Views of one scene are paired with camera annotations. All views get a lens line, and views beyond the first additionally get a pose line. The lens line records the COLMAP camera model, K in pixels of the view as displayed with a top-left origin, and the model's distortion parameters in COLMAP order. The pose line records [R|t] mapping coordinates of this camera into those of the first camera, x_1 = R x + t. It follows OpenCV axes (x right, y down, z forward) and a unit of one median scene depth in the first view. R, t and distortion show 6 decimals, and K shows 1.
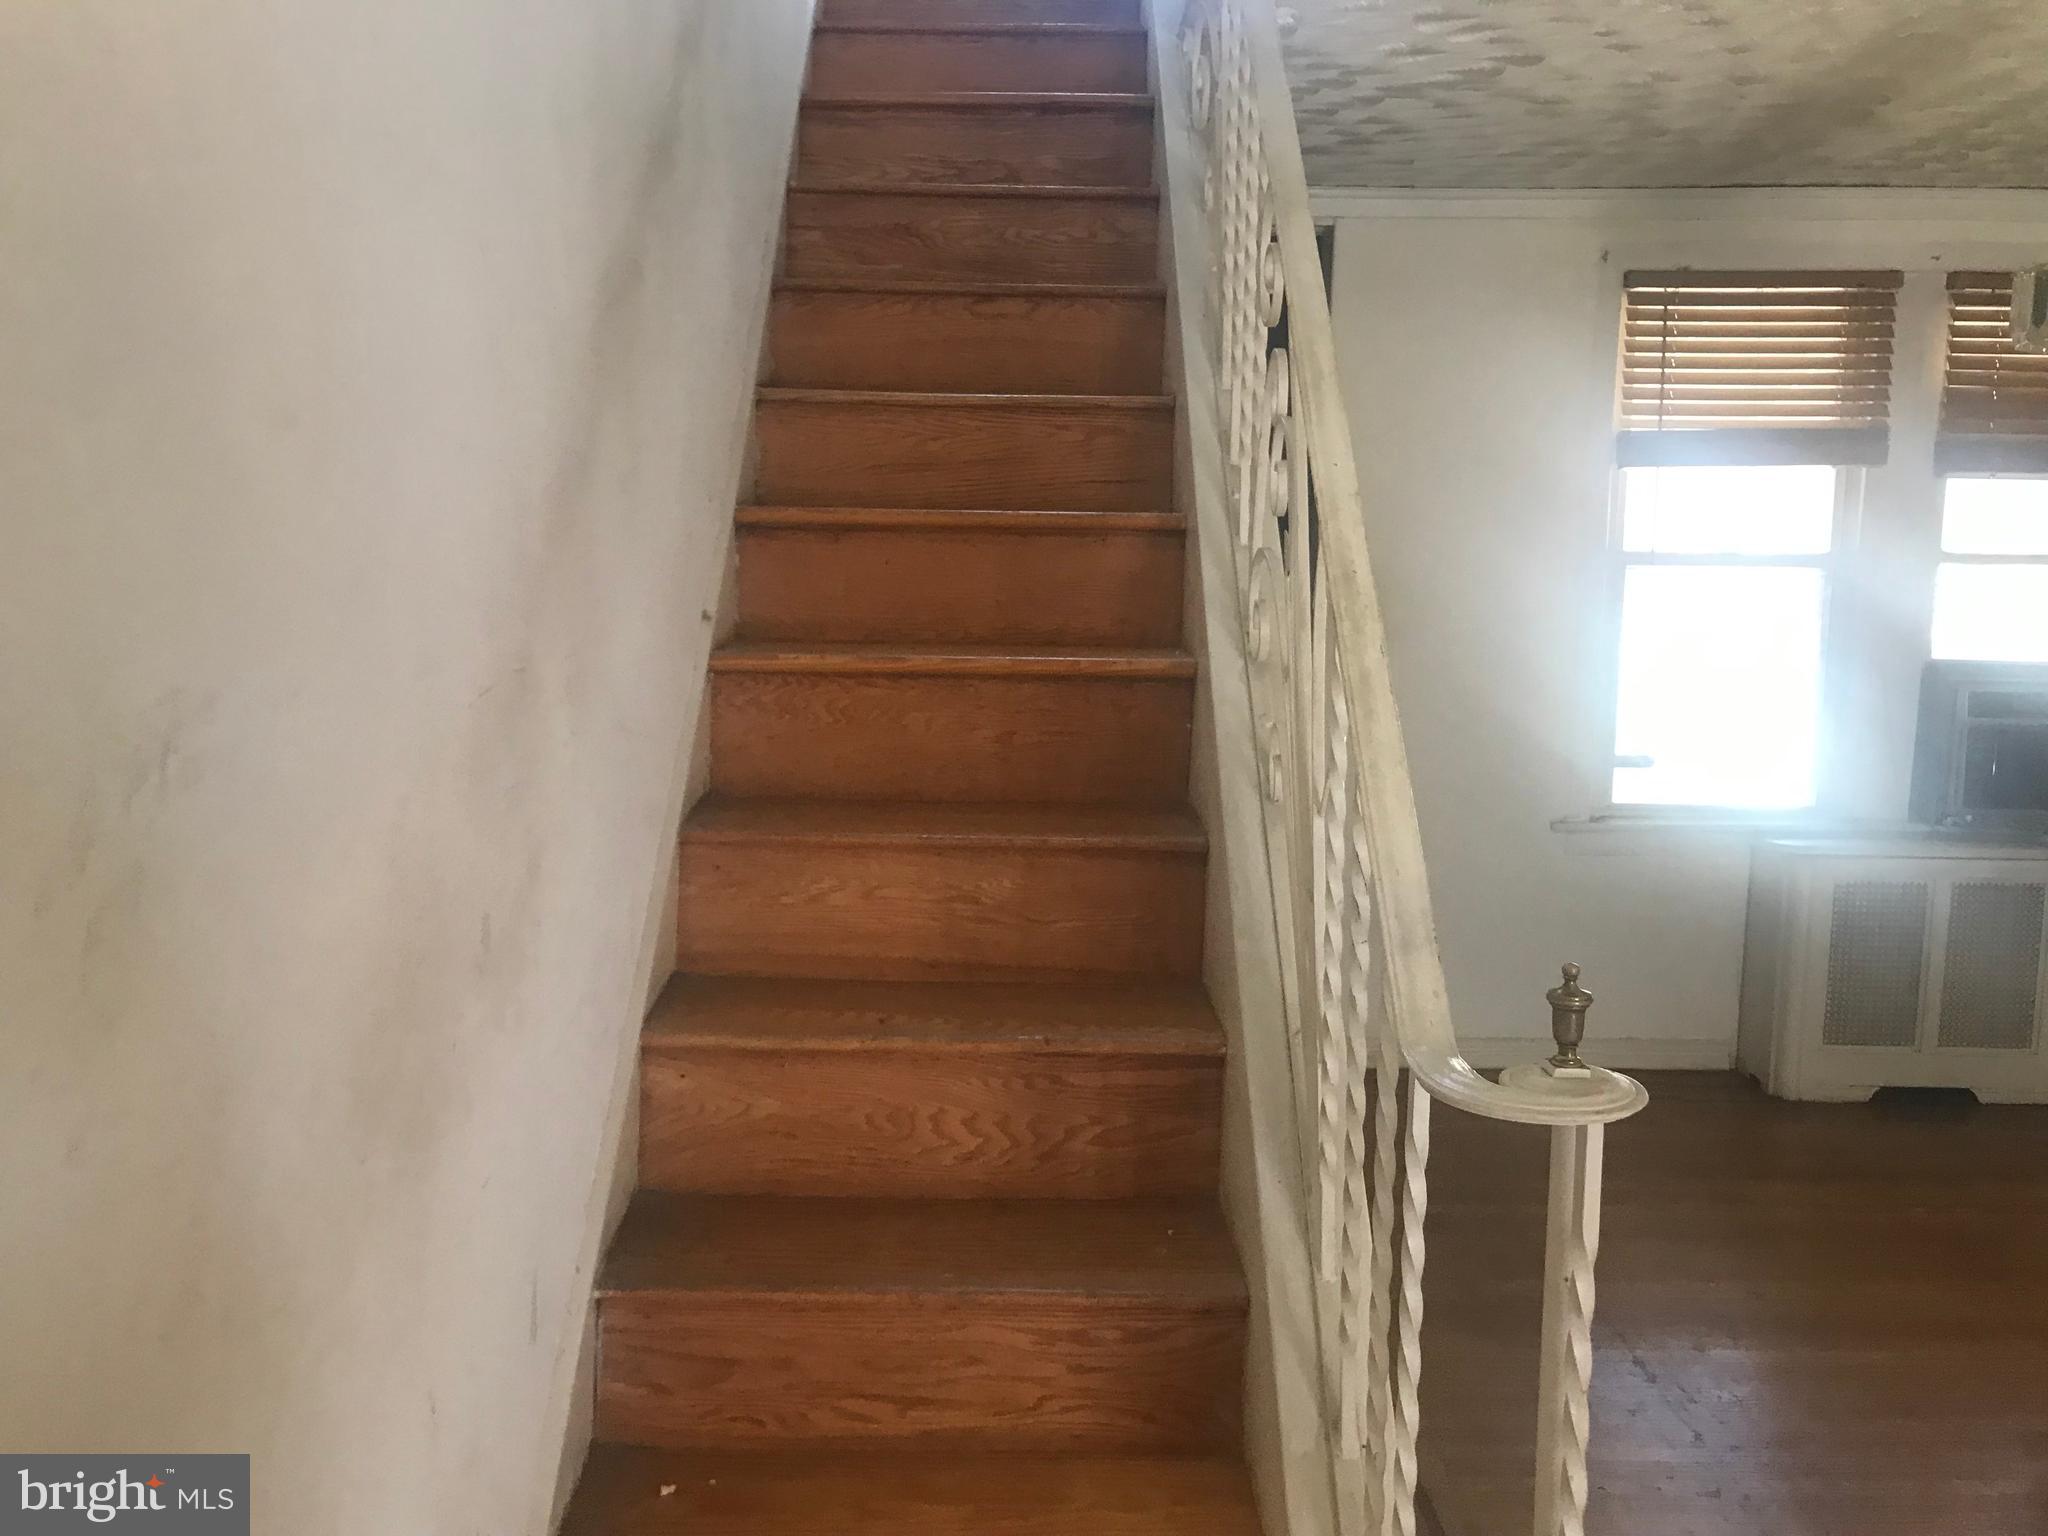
lens RADIAL K [[1729.7, 0, 1024.0], [0, 1729.7, 768.0], [0, 0, 1]] dist [0.064424, -0.050475]
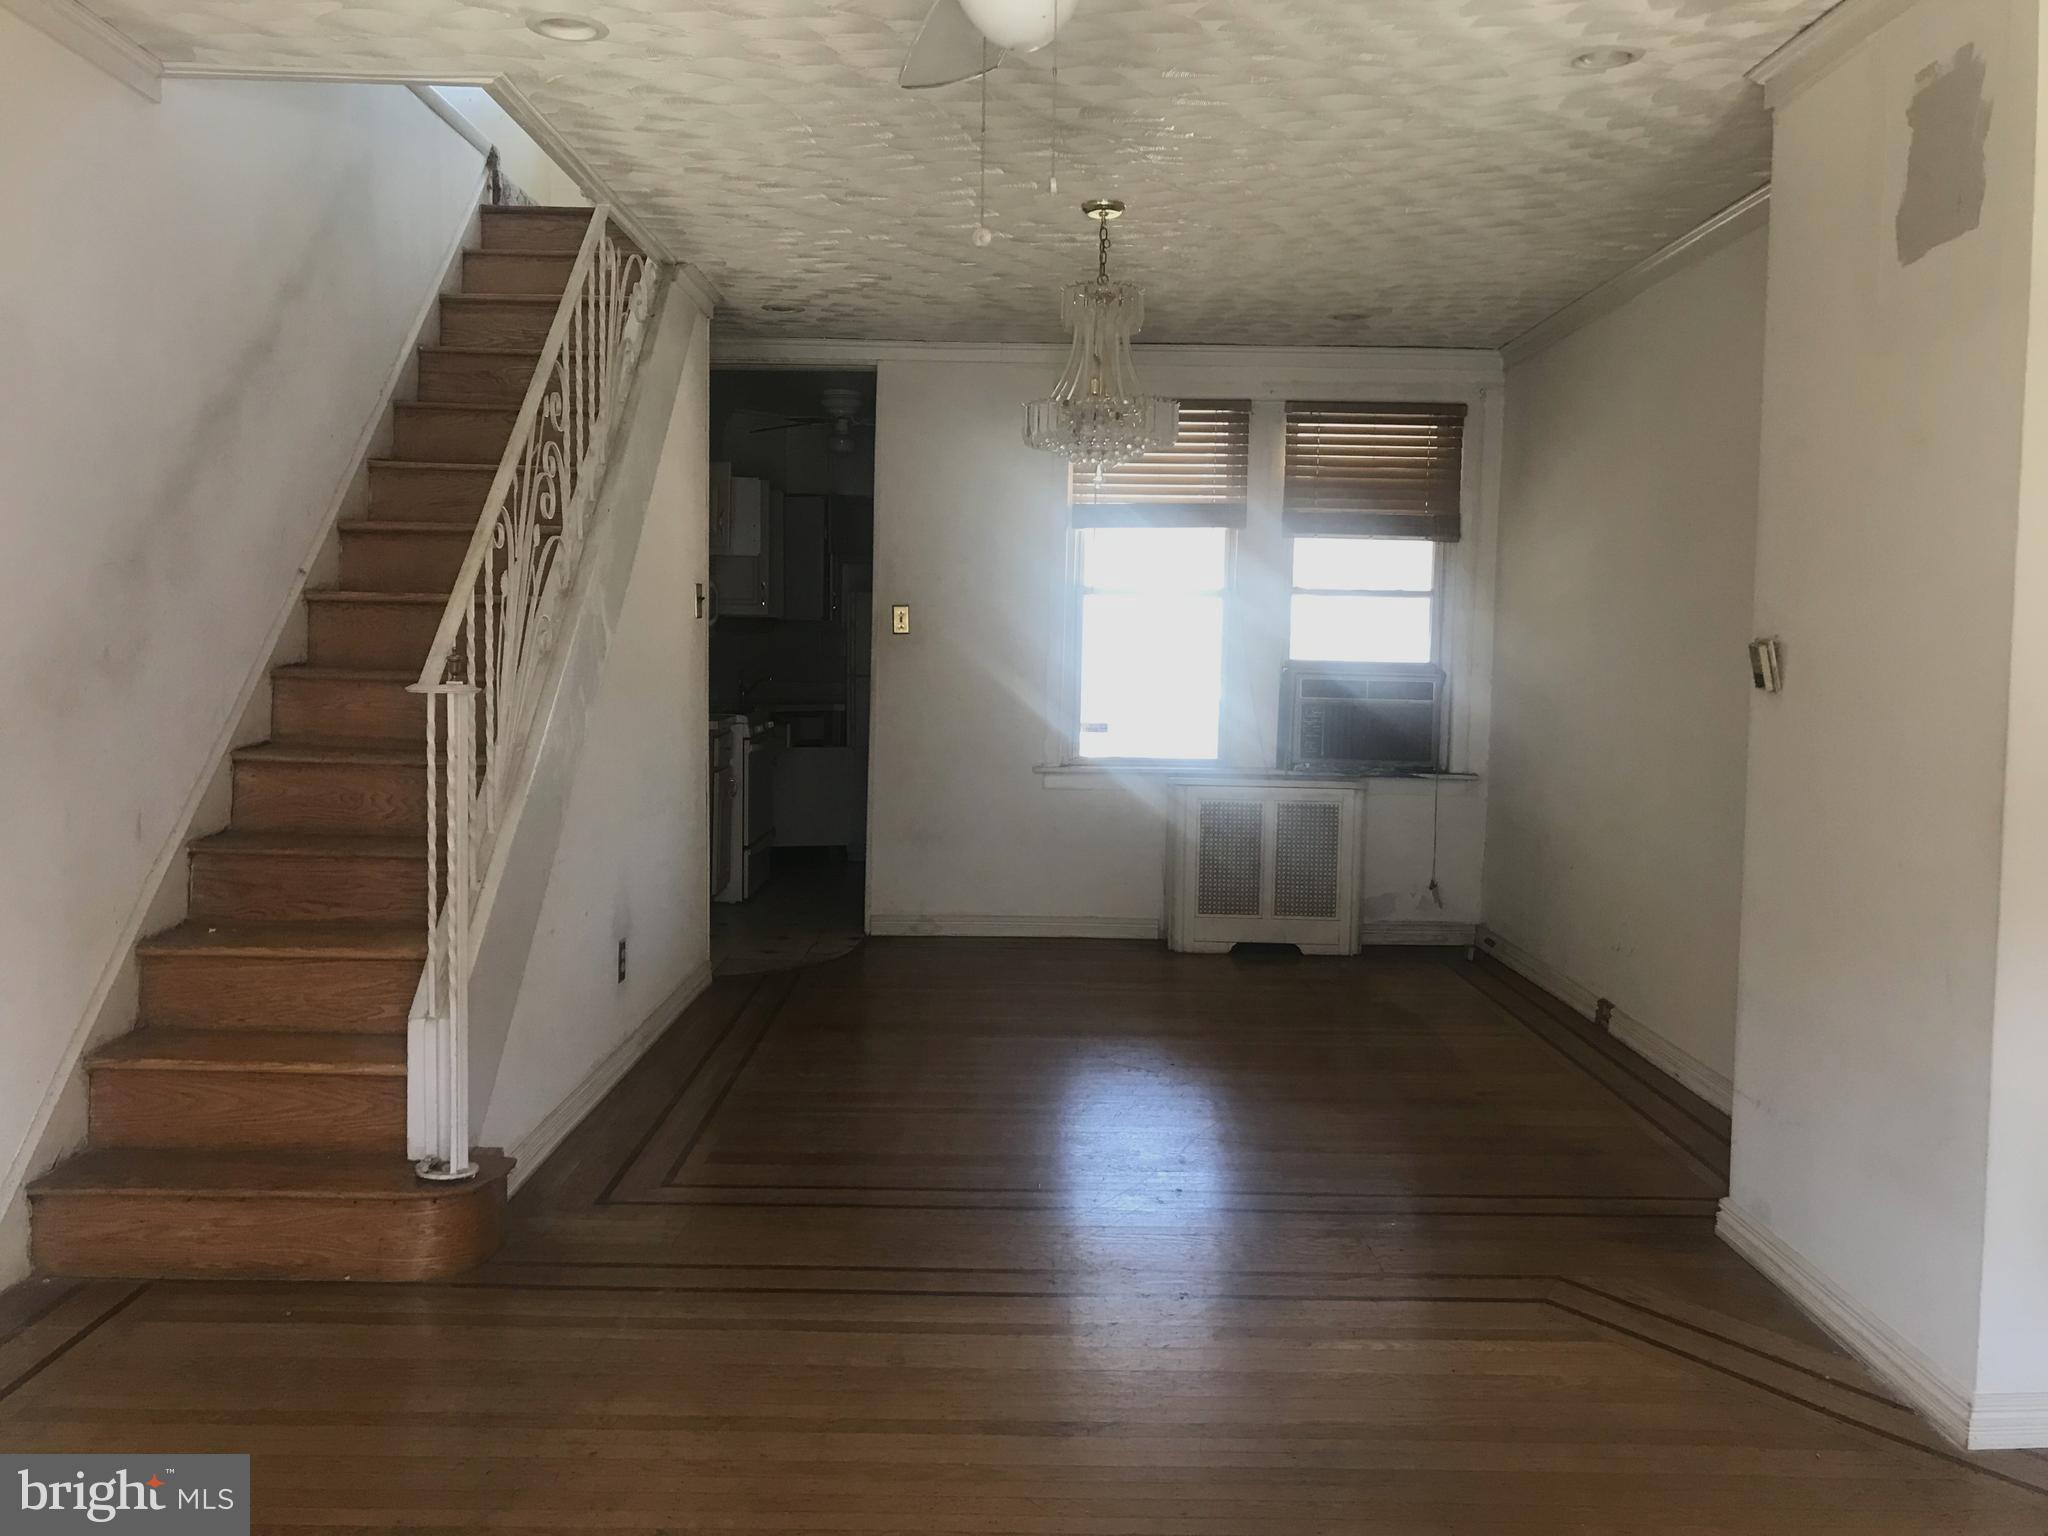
lens RADIAL K [[1729.7, 0, 1024.0], [0, 1729.7, 768.0], [0, 0, 1]] dist [0.064424, -0.050475]
pose [[0.999865, 0.010515, -0.012597, 0.322227], [-0.011158, 0.998578, -0.052134, 0.111563], [0.012030, 0.052268, 0.998561, -0.470099]]
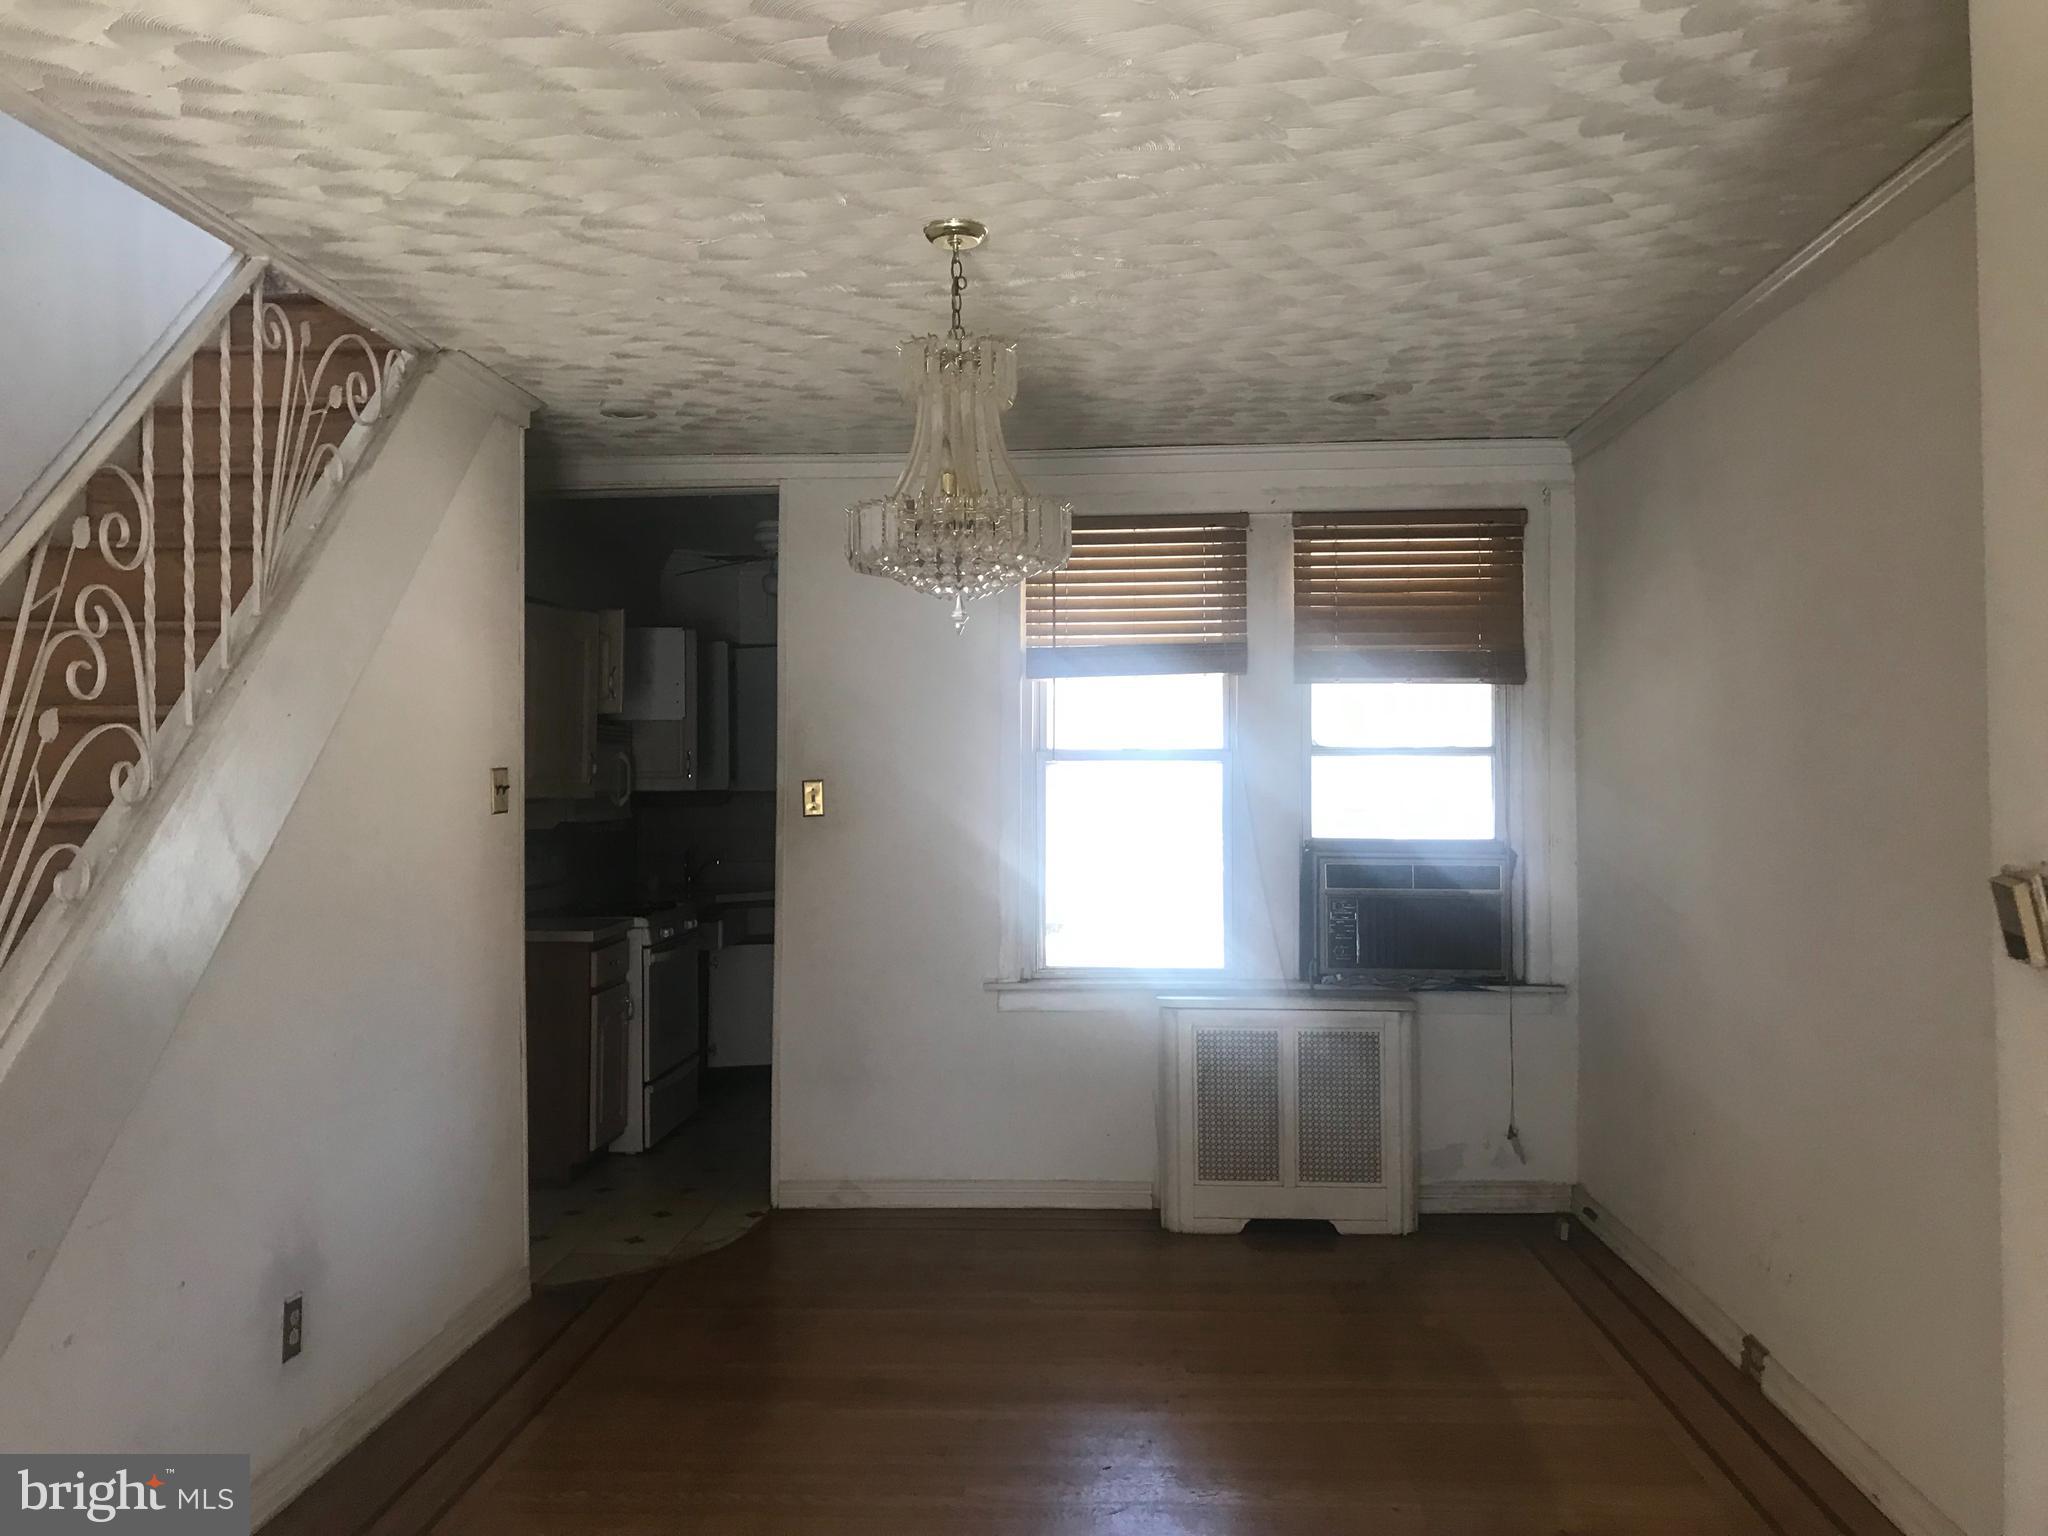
lens RADIAL K [[1729.7, 0, 1024.0], [0, 1729.7, 768.0], [0, 0, 1]] dist [0.064424, -0.050475]
pose [[0.997019, -0.014809, -0.075725, 0.429452], [0.004617, 0.991101, -0.133031, 0.043568], [0.077021, 0.132285, 0.988215, -0.146570]]
